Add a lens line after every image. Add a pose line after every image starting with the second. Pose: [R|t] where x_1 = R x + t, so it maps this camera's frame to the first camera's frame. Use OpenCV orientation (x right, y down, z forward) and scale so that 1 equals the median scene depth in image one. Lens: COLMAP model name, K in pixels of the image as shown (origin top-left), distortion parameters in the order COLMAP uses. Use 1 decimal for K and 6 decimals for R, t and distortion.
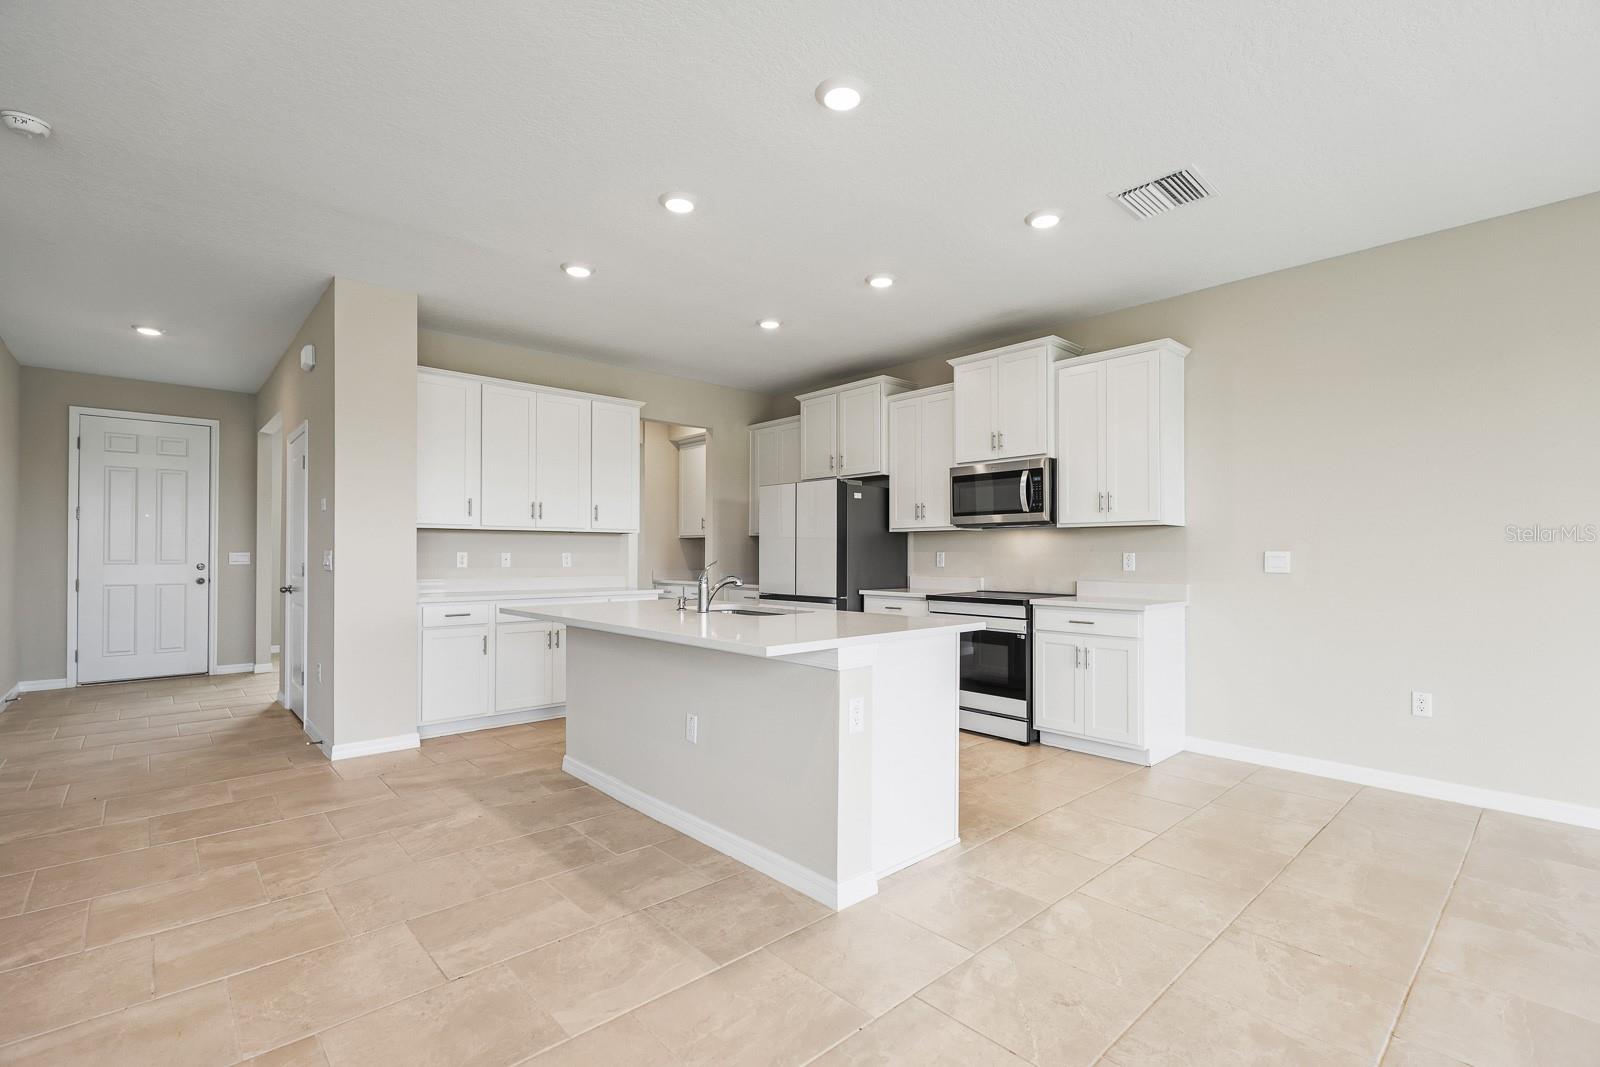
lens RADIAL K [[717.7, 0, 813.1], [0, 717.7, 547.6], [0, 0, 1]] dist [0.003561, -0.000159]
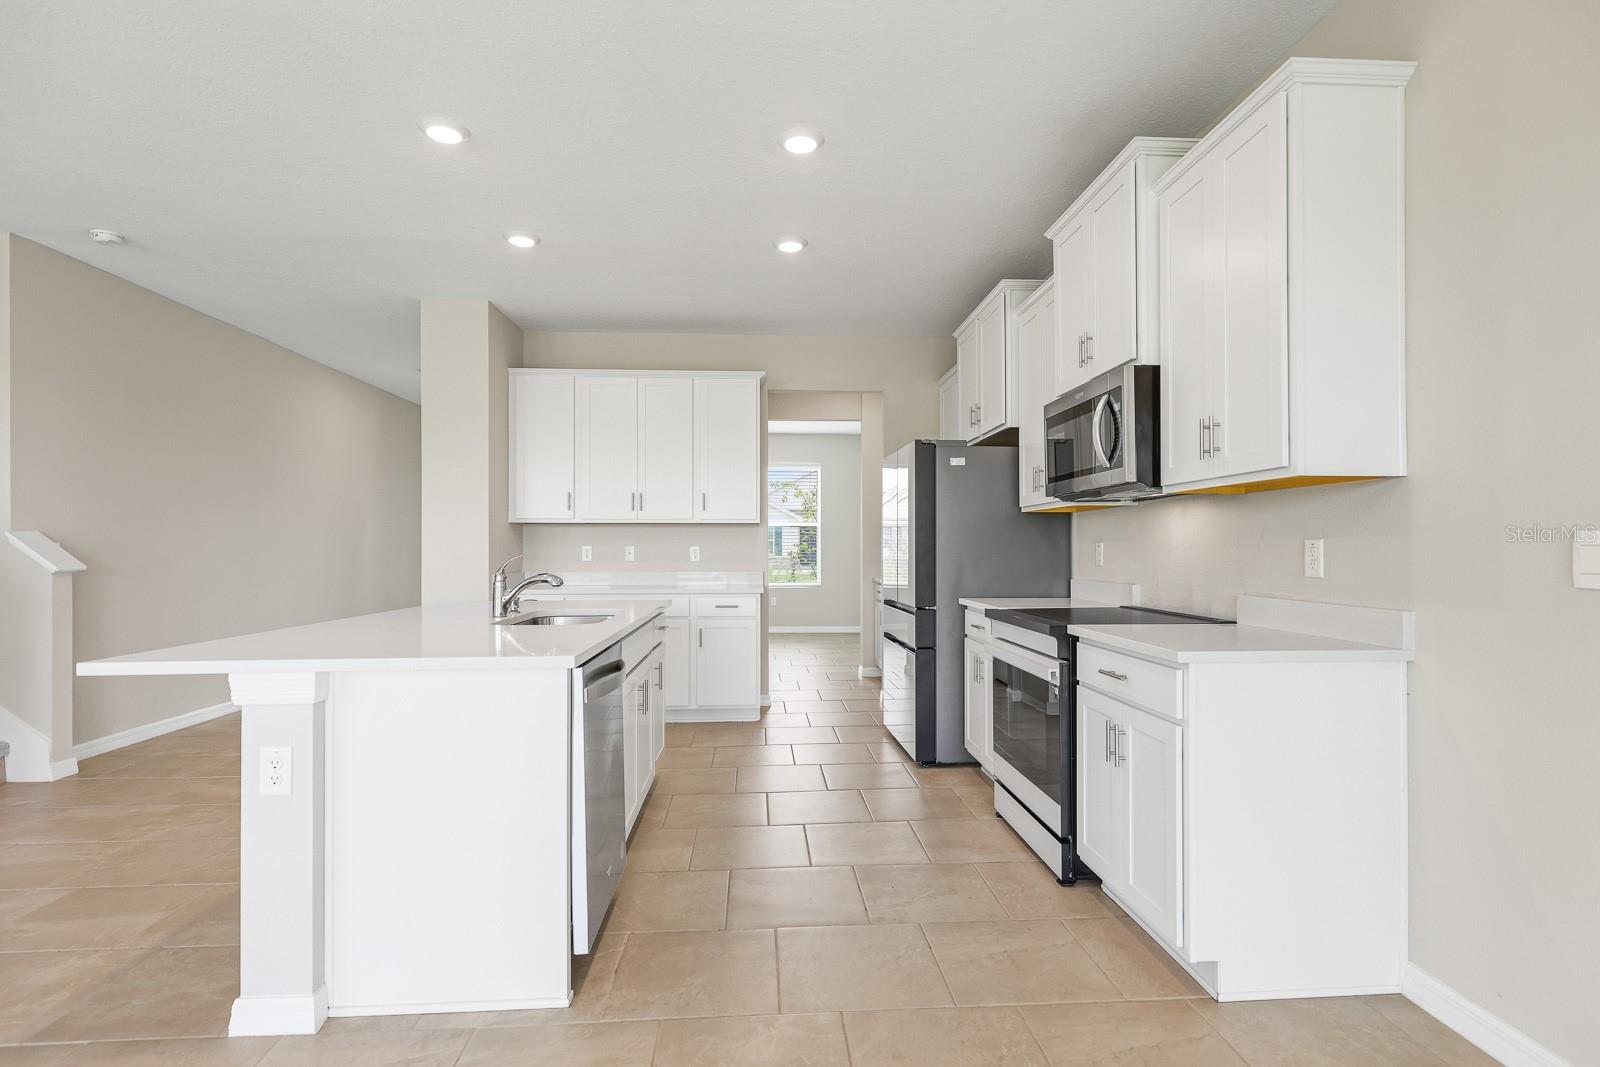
lens RADIAL K [[780.5, 0, 807.6], [0, 780.5, 543.0], [0, 0, 1]] dist [-0.000942, -0.000273]
pose [[0.777559, -0.007740, -0.628762, 0.526668], [0.009147, 0.999958, -0.000998, 0.007528], [0.628743, -0.004975, 0.777597, 0.403851]]
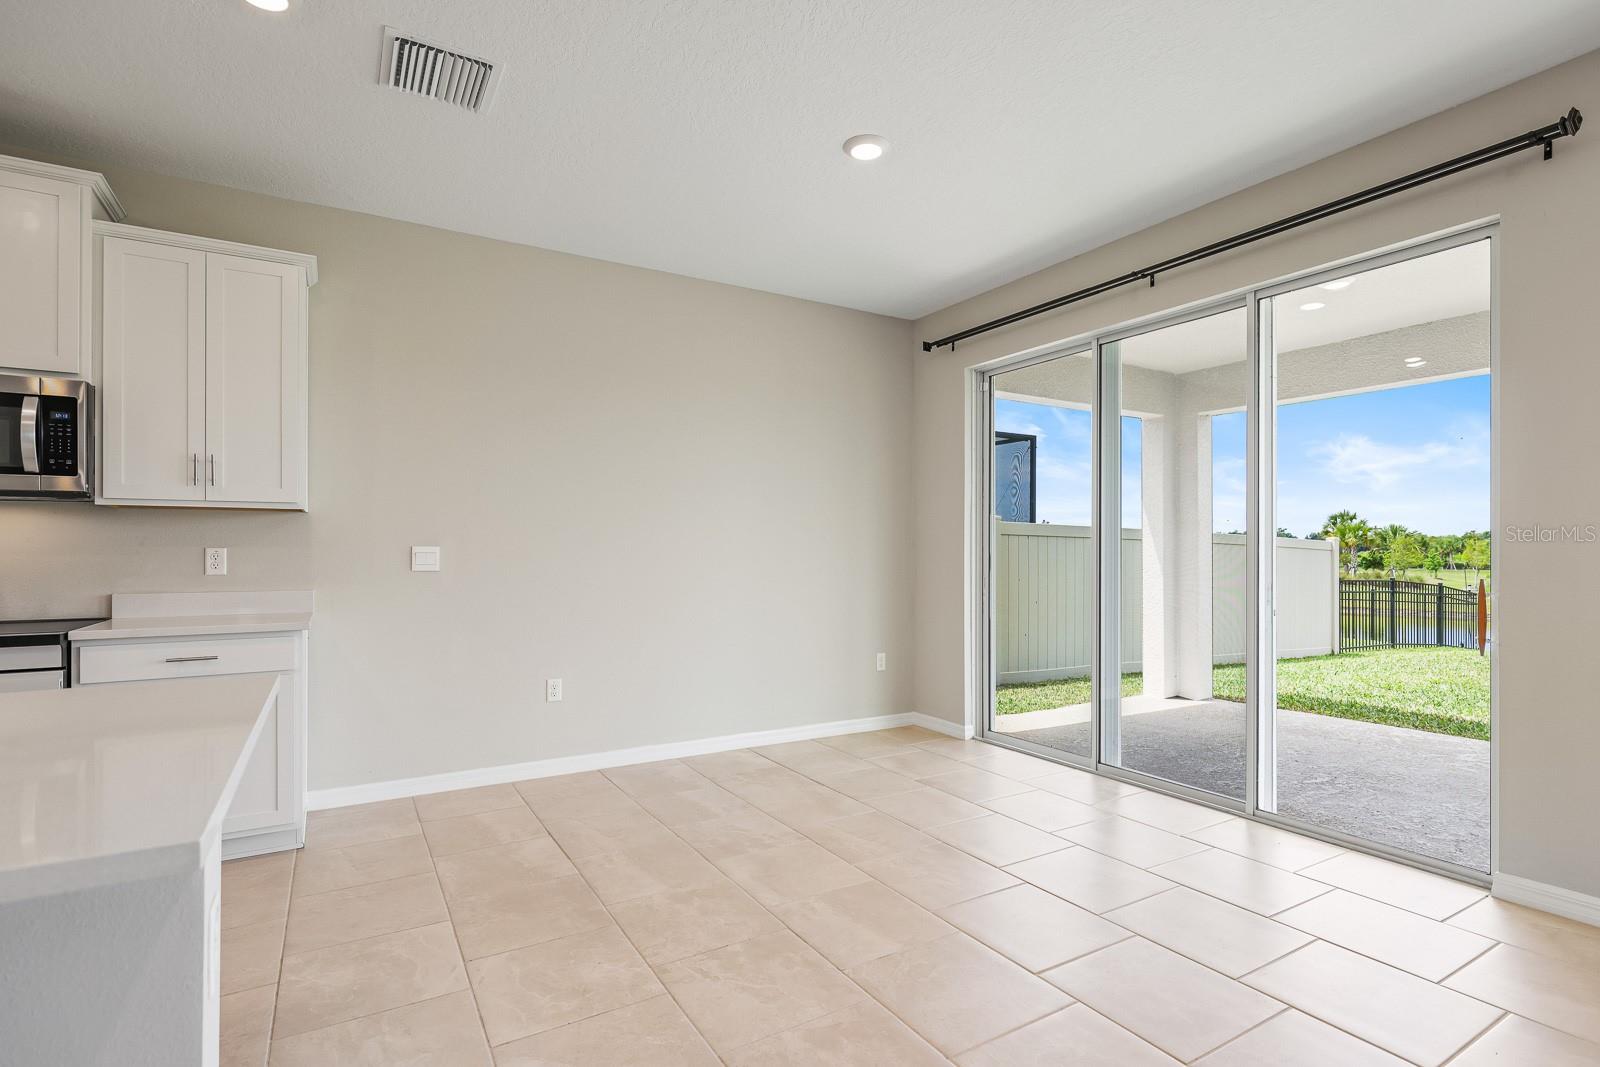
lens RADIAL K [[780.5, 0, 794.8], [0, 780.5, 549.6], [0, 0, 1]] dist [-0.000942, -0.000273]
pose [[0.213728, -0.000779, 0.976893, -0.166910], [-0.006748, 0.999975, 0.002273, 0.003614], [-0.976870, -0.007077, 0.213718, 0.326097]]
